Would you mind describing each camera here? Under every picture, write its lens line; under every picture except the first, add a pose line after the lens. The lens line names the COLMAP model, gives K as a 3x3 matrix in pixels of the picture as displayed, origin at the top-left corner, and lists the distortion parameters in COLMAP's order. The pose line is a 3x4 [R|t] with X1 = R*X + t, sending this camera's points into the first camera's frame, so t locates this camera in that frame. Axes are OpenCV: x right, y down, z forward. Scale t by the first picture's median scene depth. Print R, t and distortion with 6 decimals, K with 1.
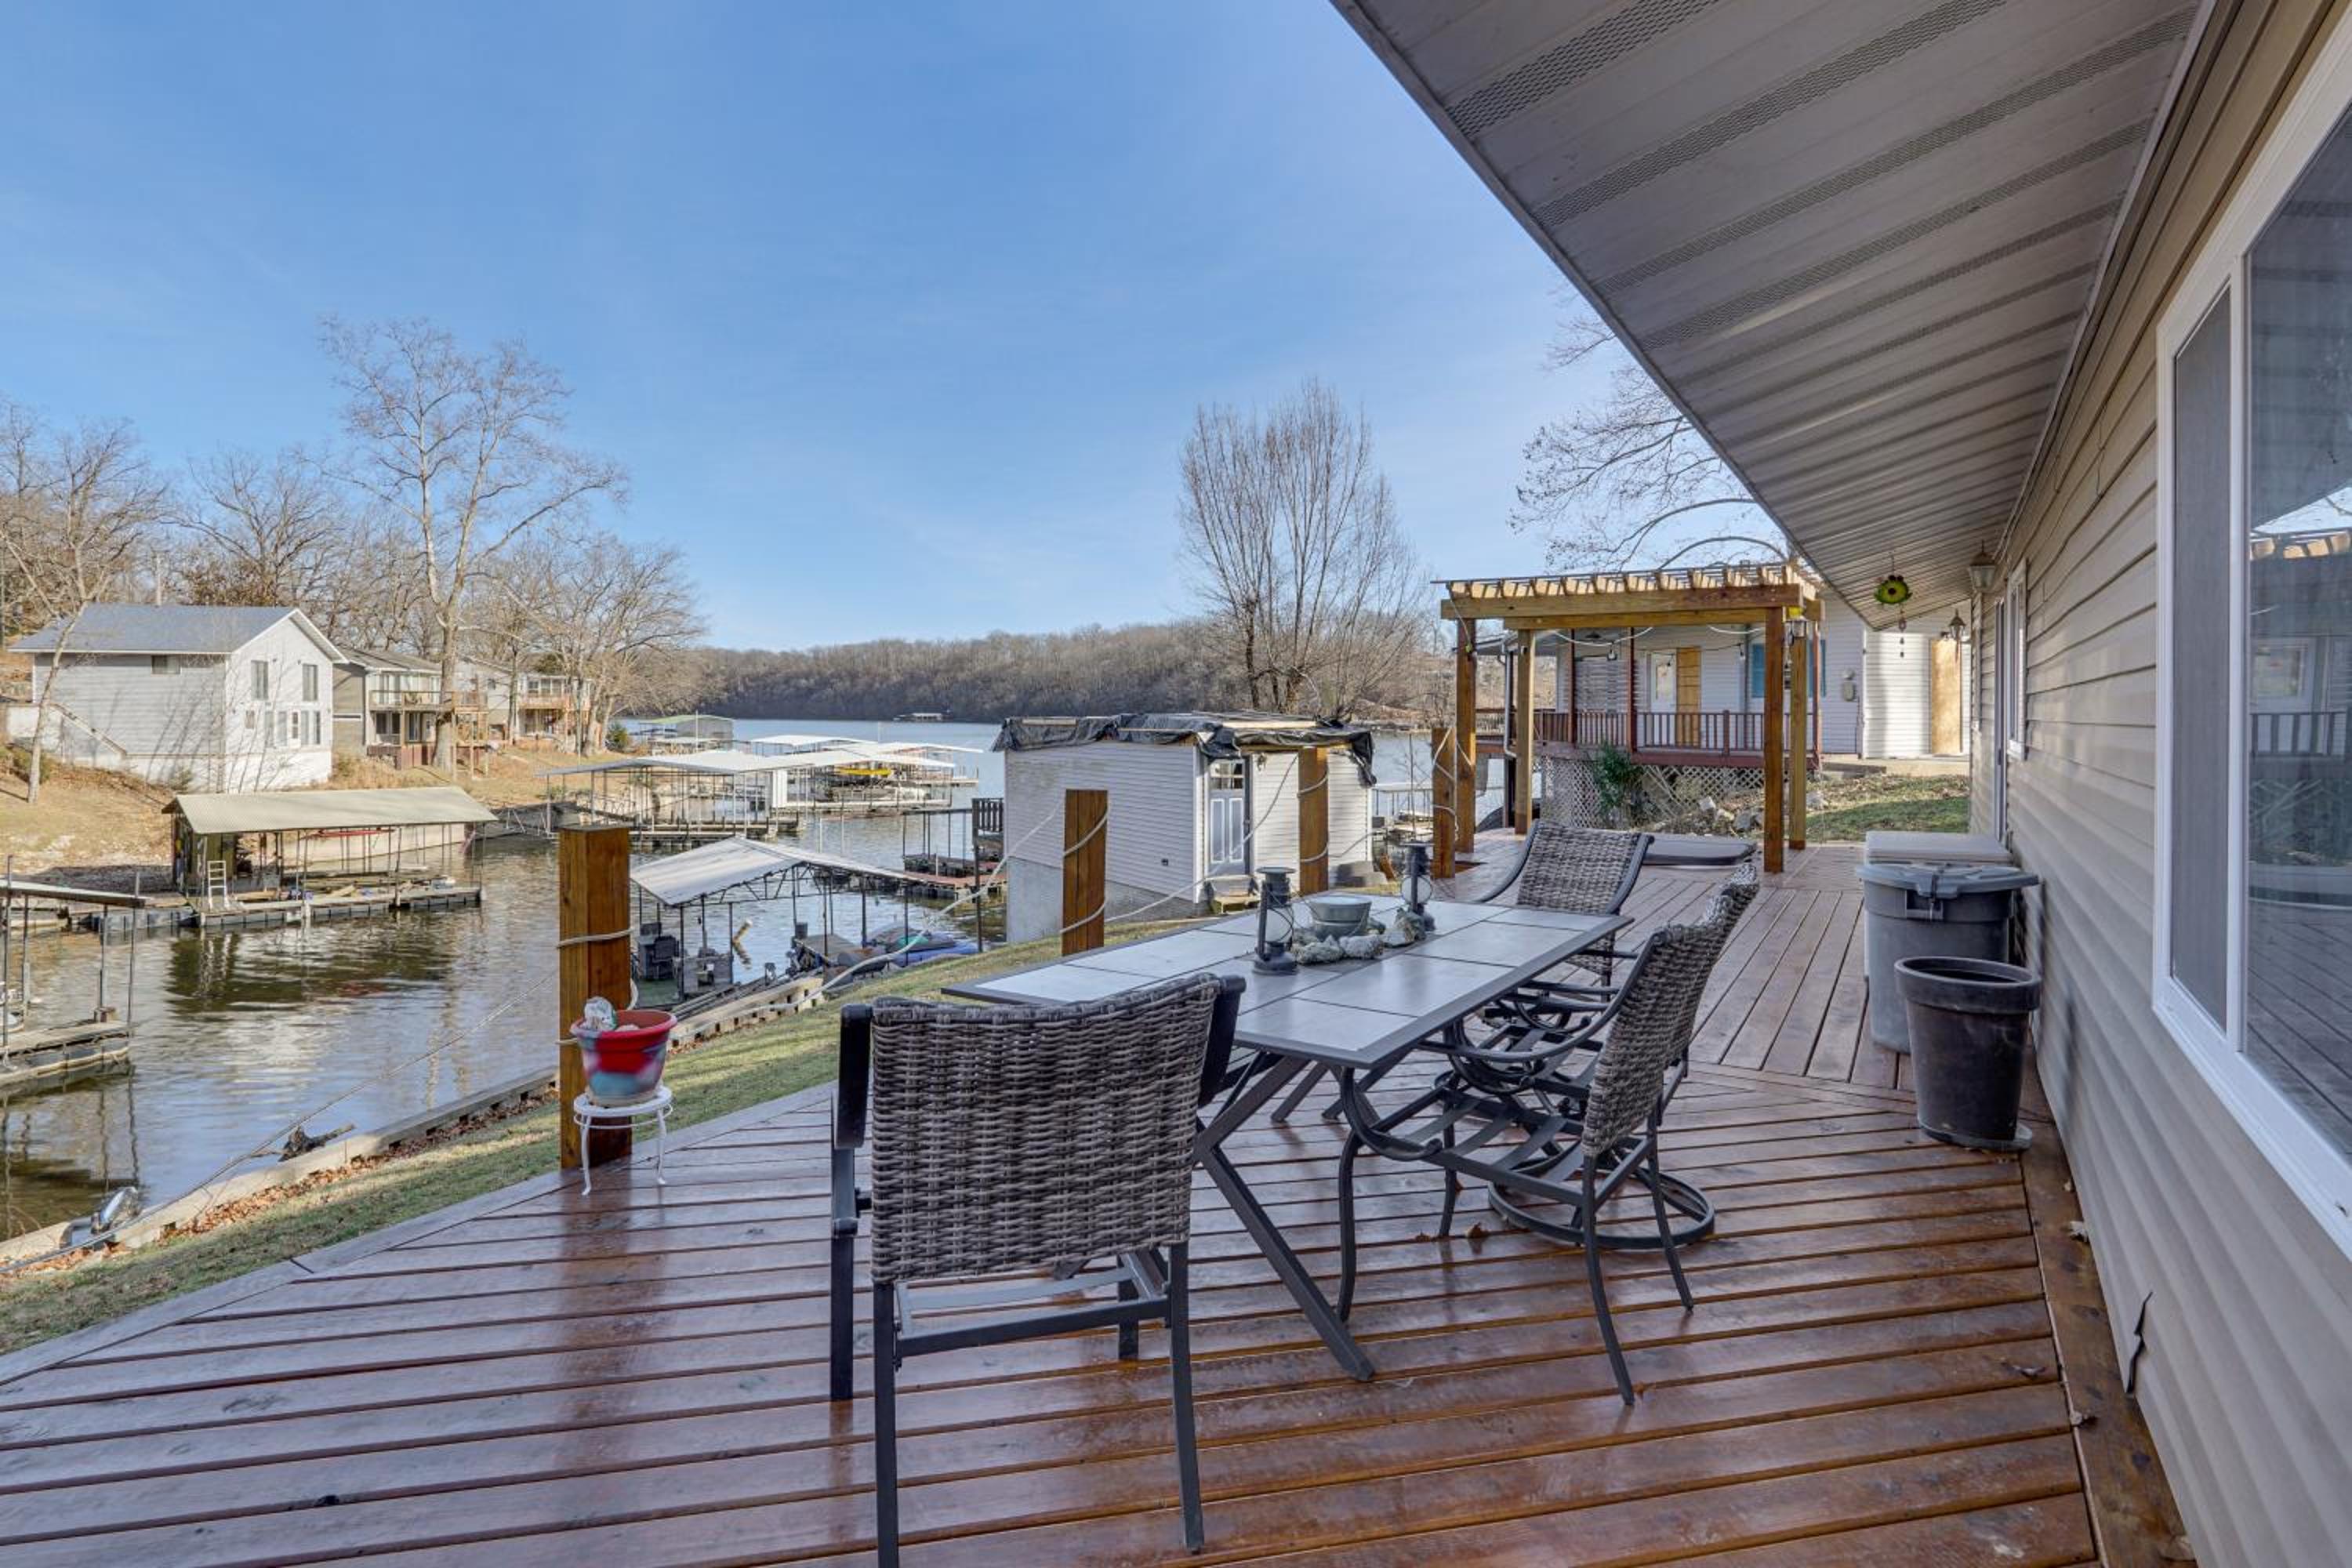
lens RADIAL K [[1245.2, 0, 1145.8], [0, 1245.2, 701.4], [0, 0, 1]] dist [-0.013069, 0.001921]
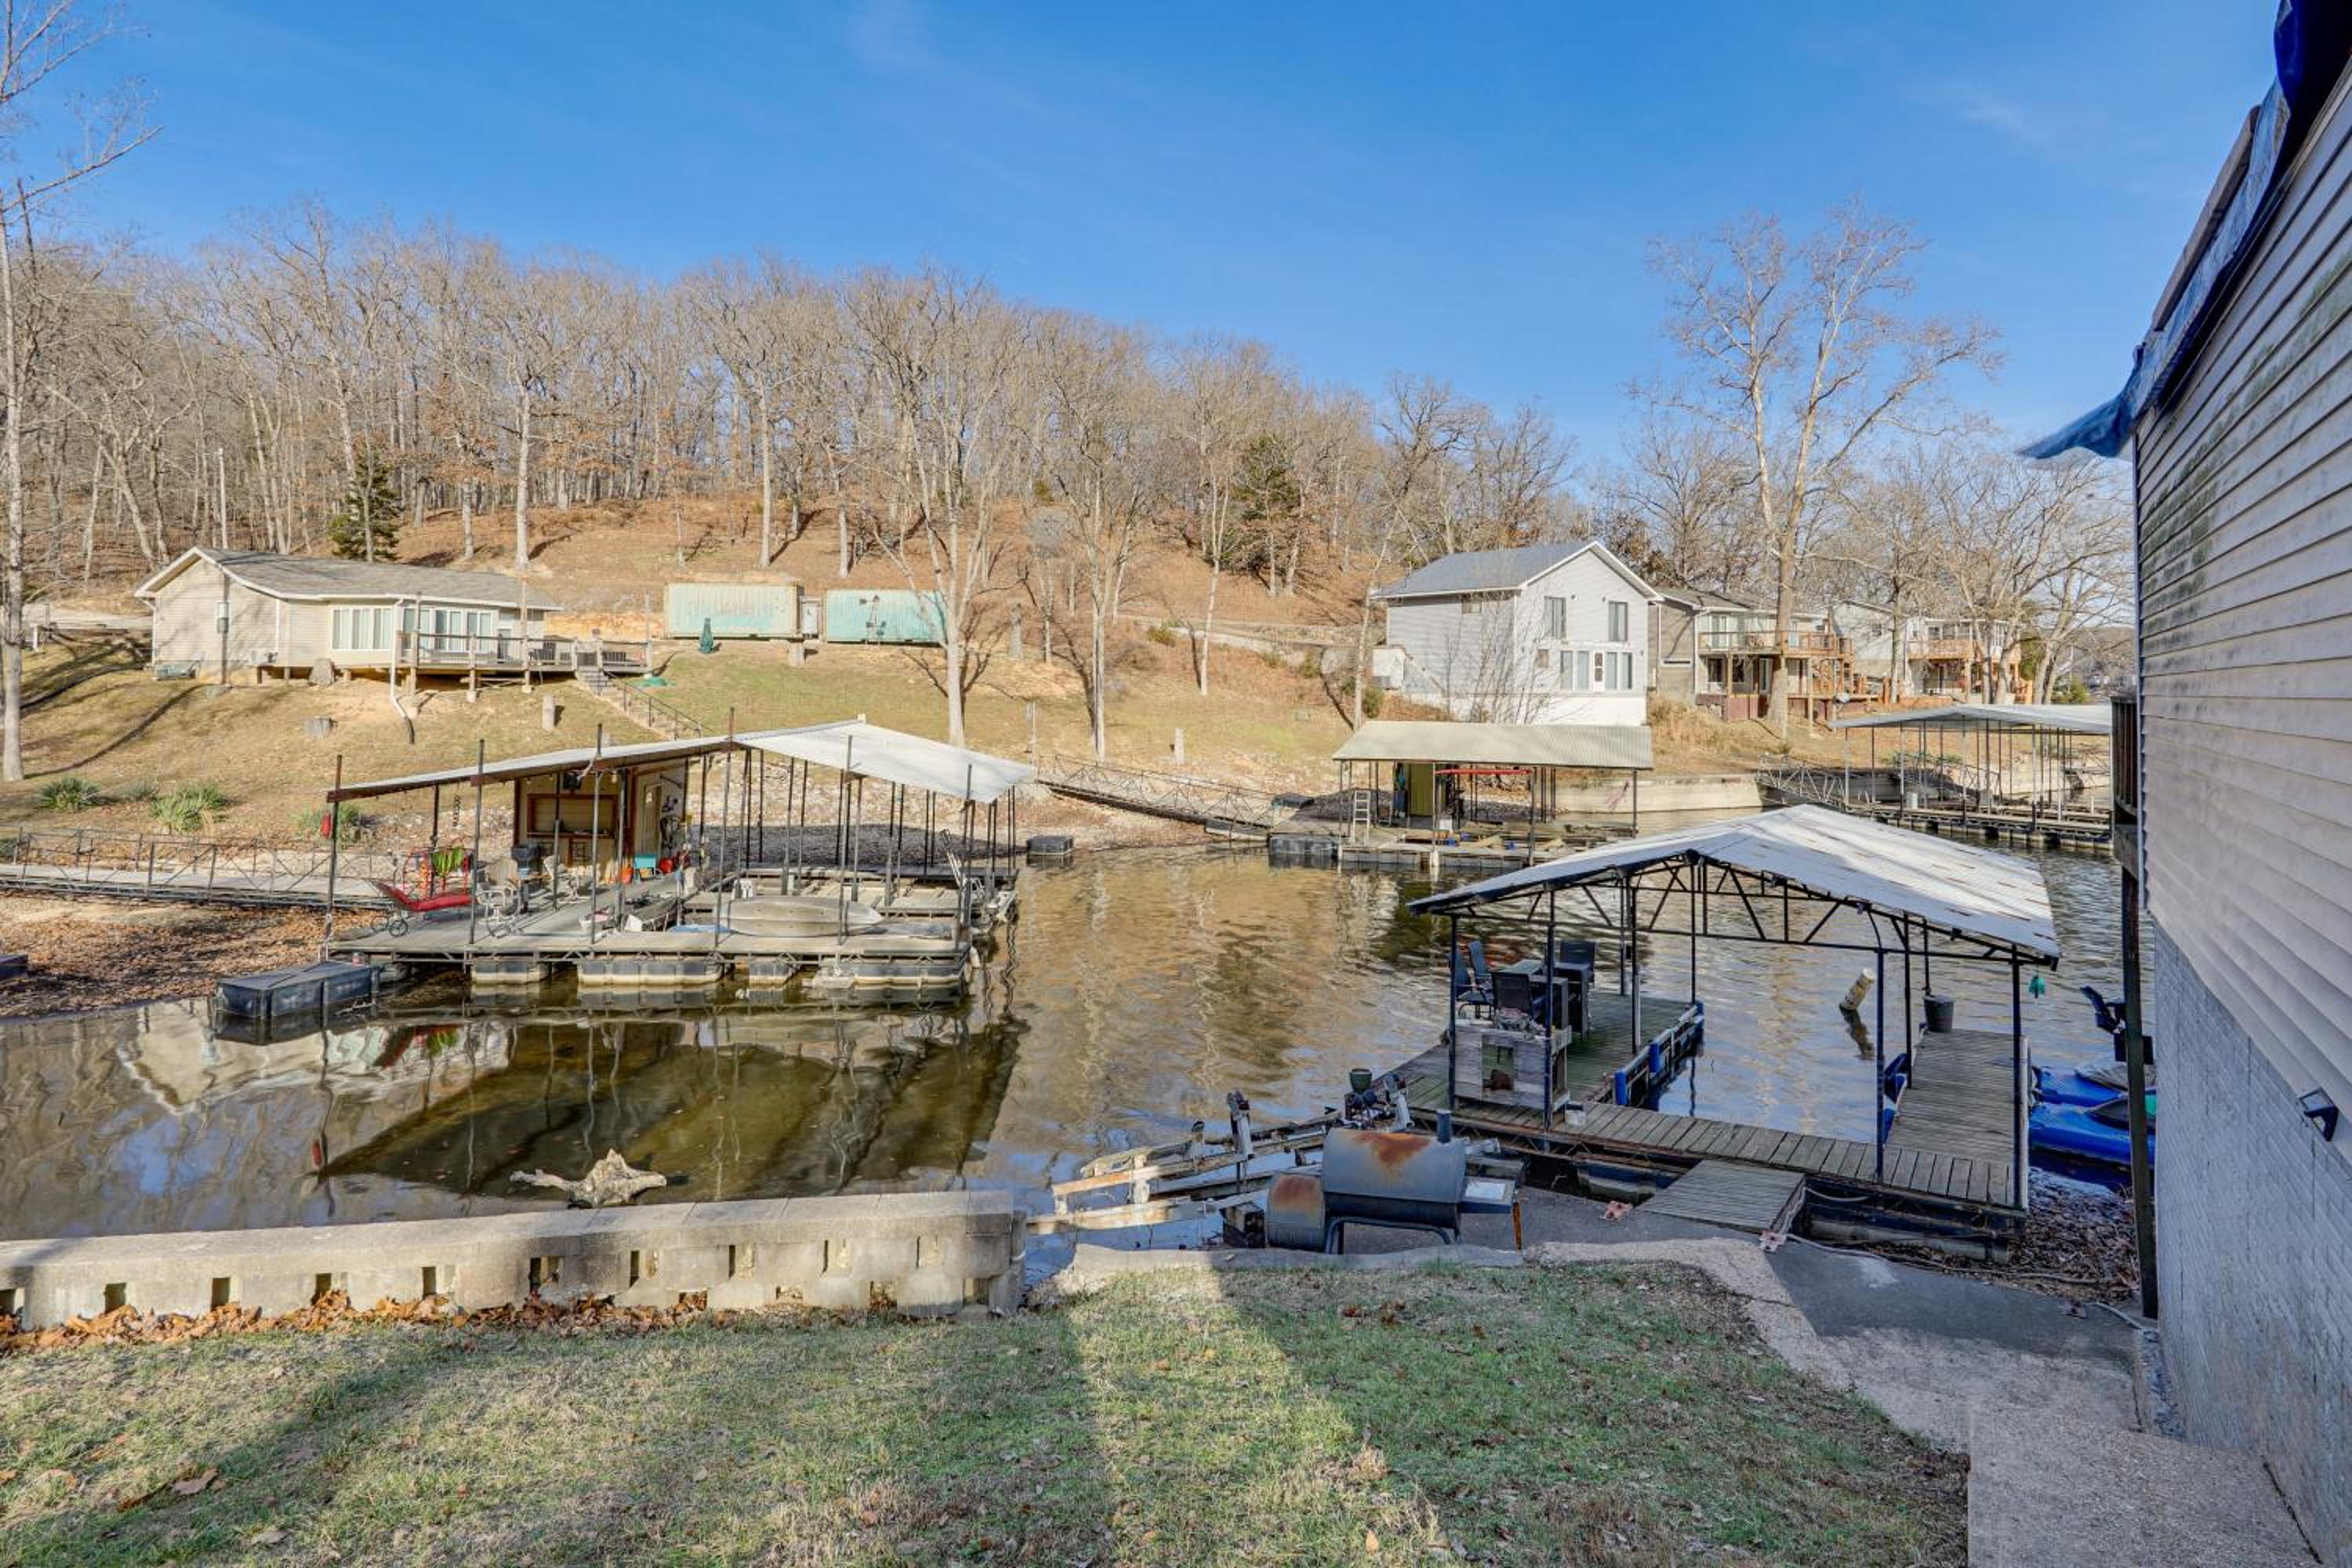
lens RADIAL K [[1245.2, 0, 1228.4], [0, 1245.2, 656.8], [0, 0, 1]] dist [-0.013069, 0.001921]
pose [[0.483444, -0.023016, -0.875073, -0.000492], [0.001719, 0.999677, -0.025343, 0.029723], [0.875374, 0.010748, 0.483327, 0.251105]]
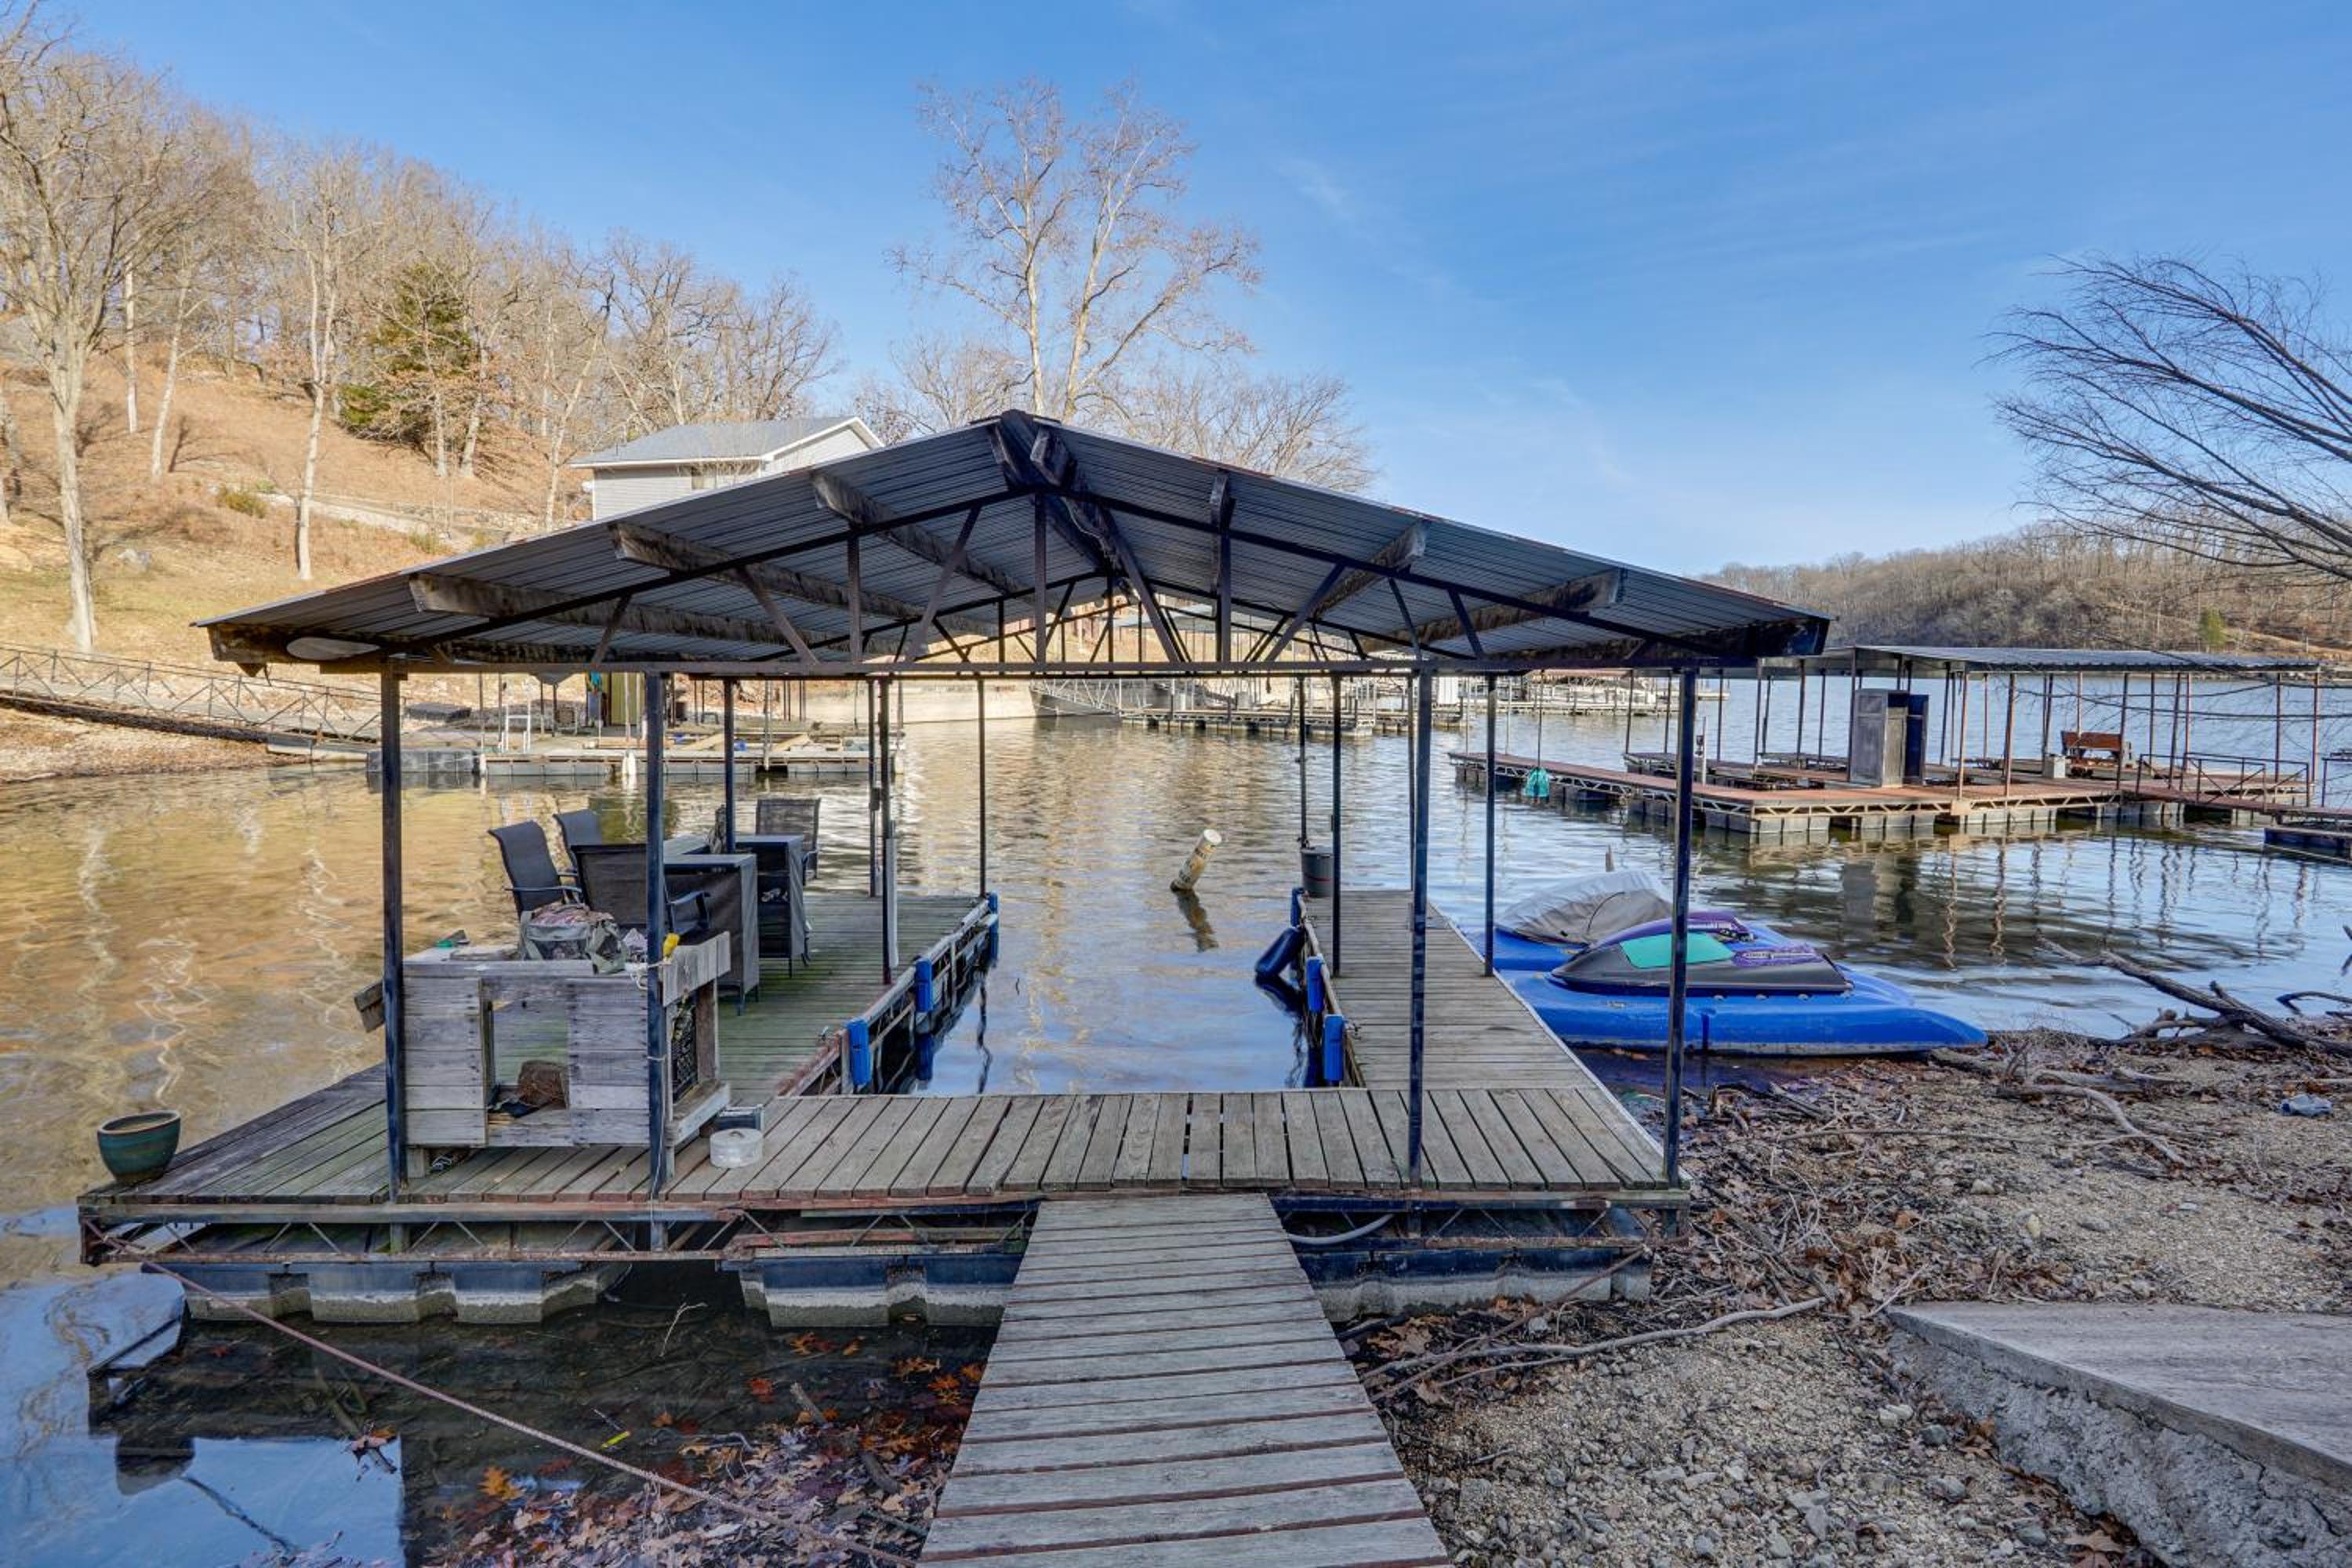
lens RADIAL K [[1245.2, 0, 1211.0], [0, 1245.2, 743.3], [0, 0, 1]] dist [-0.013069, 0.001921]
pose [[0.872620, 0.045259, -0.486299, -0.068475], [-0.008371, 0.996937, 0.077762, 0.058955], [0.488329, -0.063786, 0.870326, 0.325869]]
